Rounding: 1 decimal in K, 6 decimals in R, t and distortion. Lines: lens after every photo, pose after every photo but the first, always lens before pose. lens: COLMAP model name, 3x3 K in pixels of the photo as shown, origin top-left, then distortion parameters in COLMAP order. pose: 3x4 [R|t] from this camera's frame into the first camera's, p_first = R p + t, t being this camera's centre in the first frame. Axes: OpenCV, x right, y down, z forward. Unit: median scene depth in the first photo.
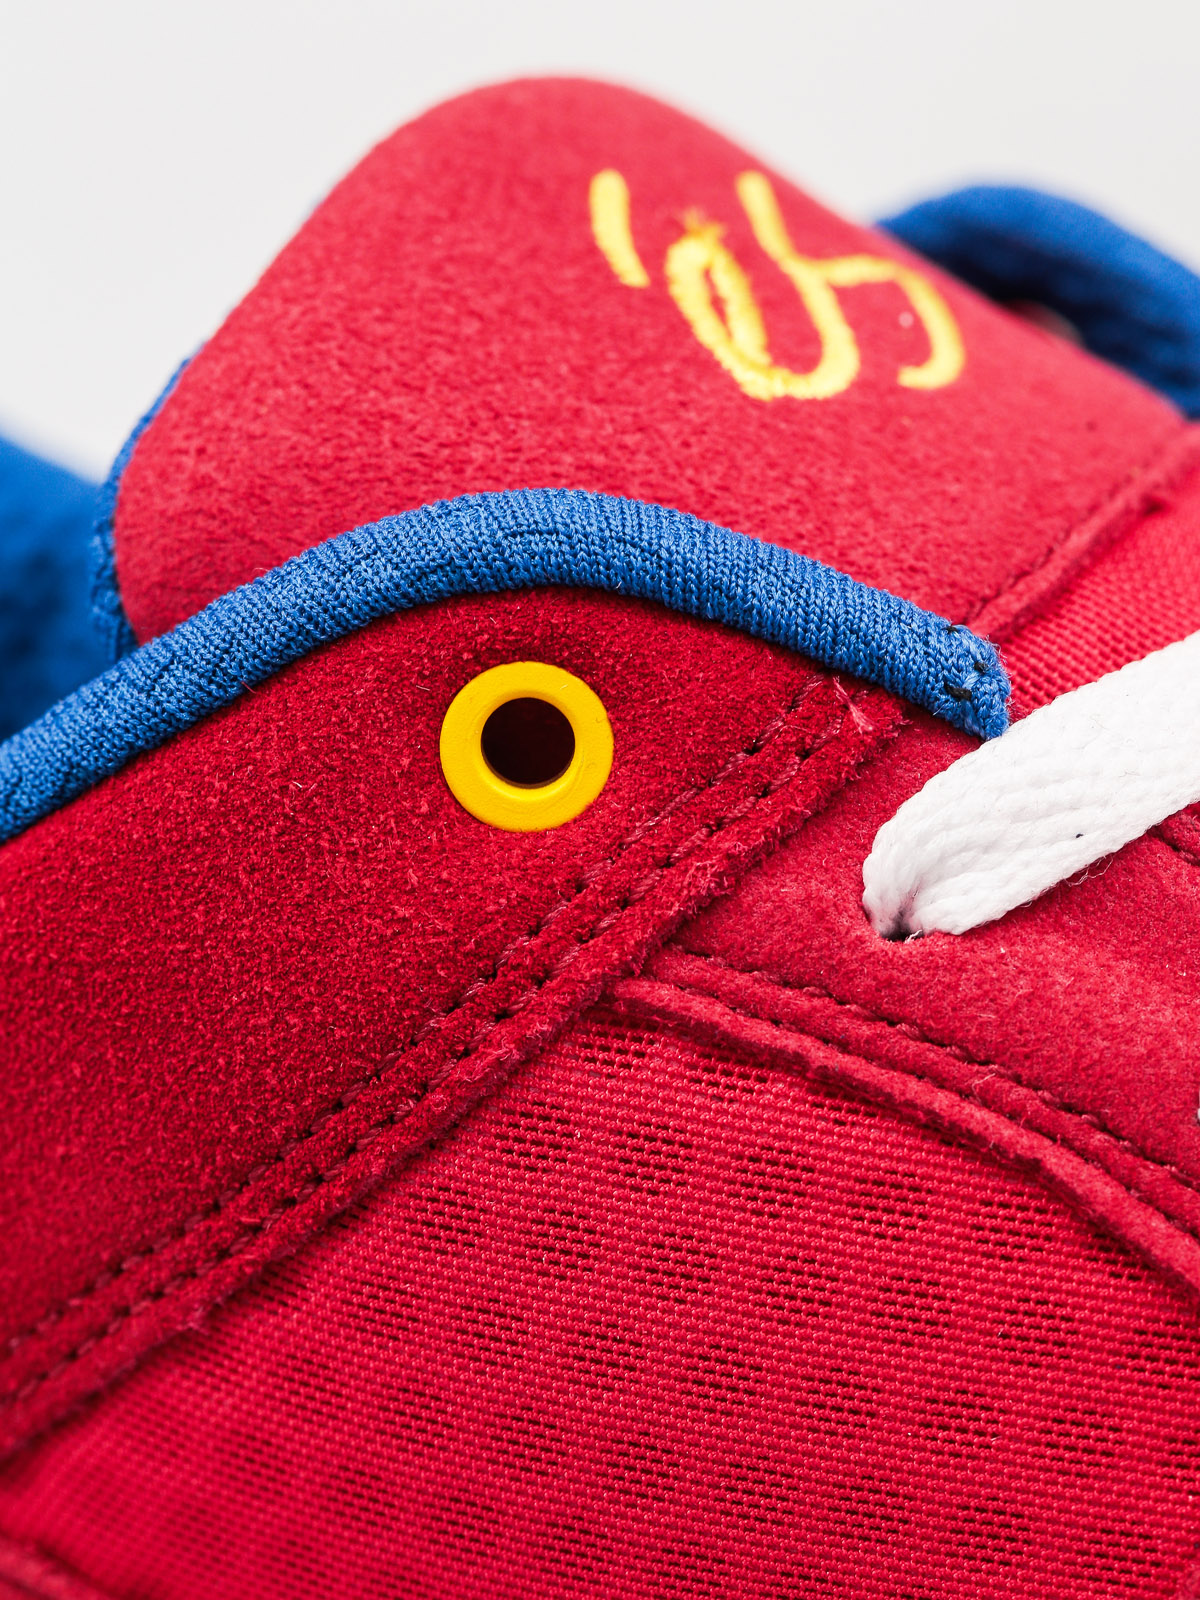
lens RADIAL K [[4516.6, 0, 600.1], [0, 4516.6, 799.8], [0, 0, 1]] dist [-0.512717, 0.000000]
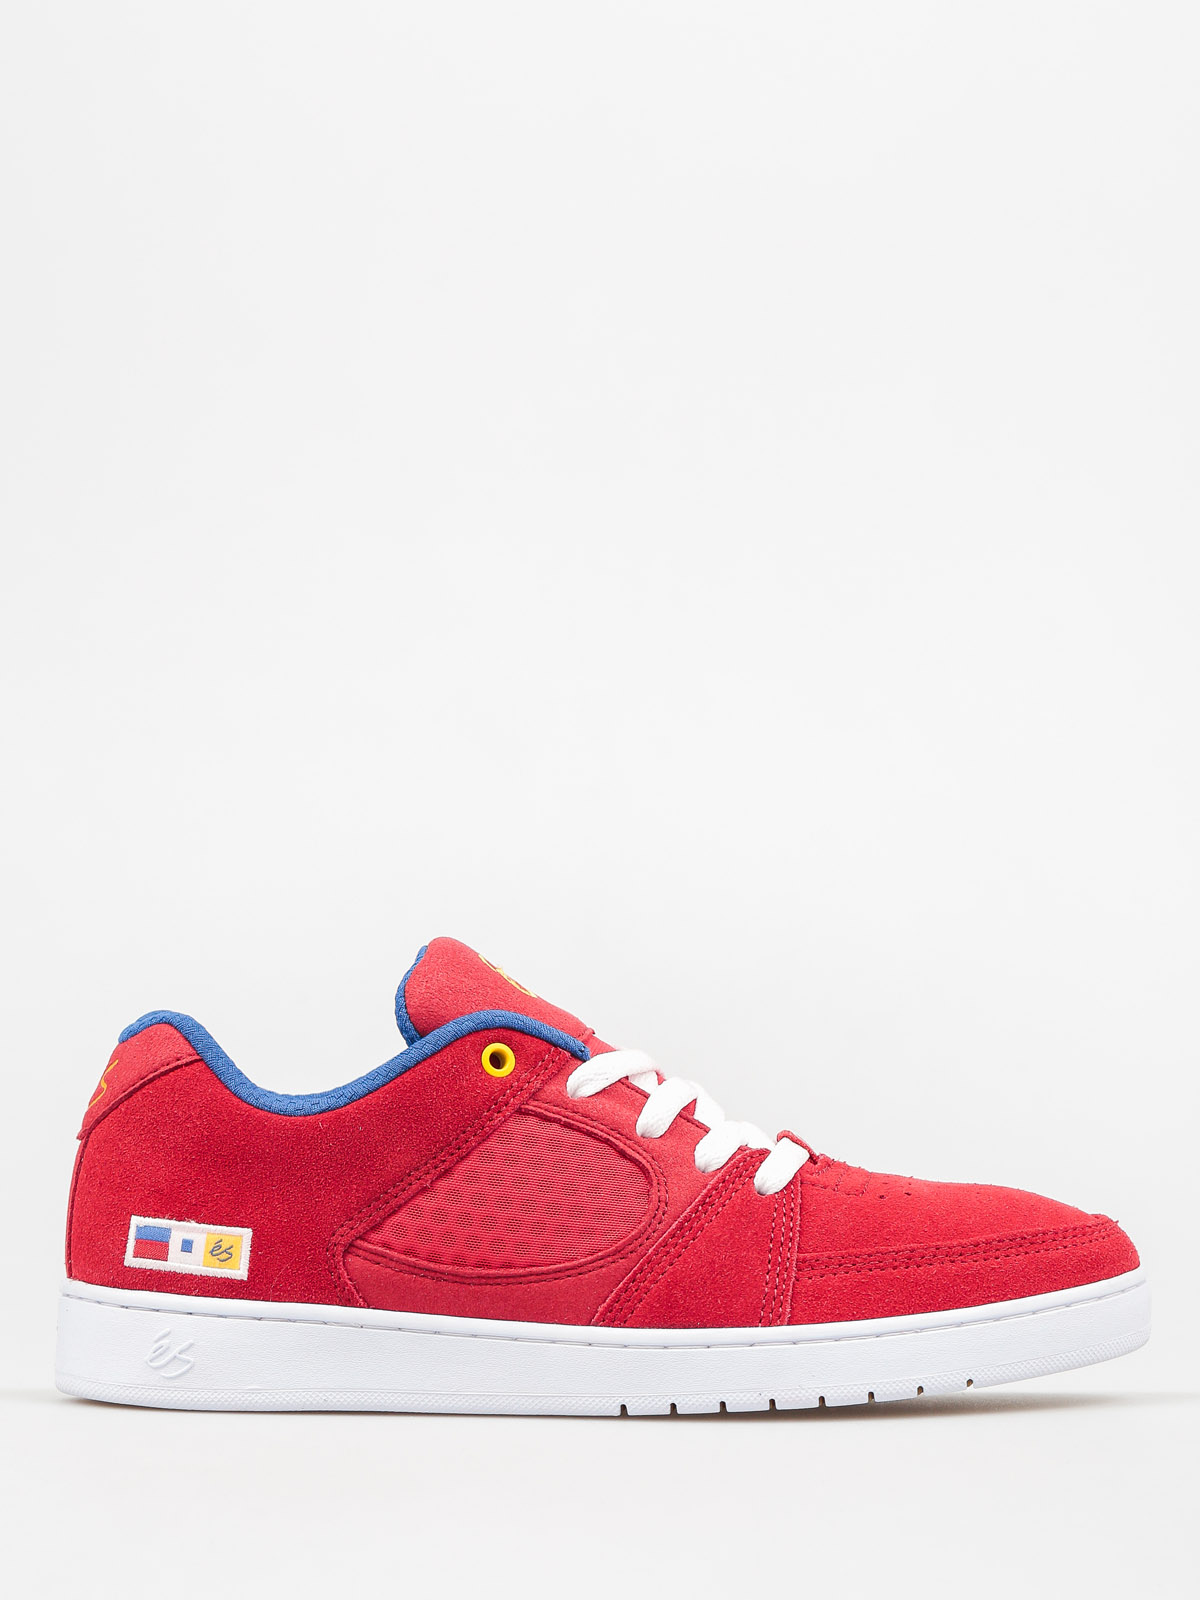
lens RADIAL K [[4516.6, 0, 600.0], [0, 4516.6, 799.4], [0, 0, 1]] dist [-0.512717, 0.000000]
pose [[0.963996, 0.013640, 0.265567, -1.214820], [0.039405, 0.980330, -0.193390, 0.662378], [-0.262981, 0.196892, 0.944497, -3.705330]]
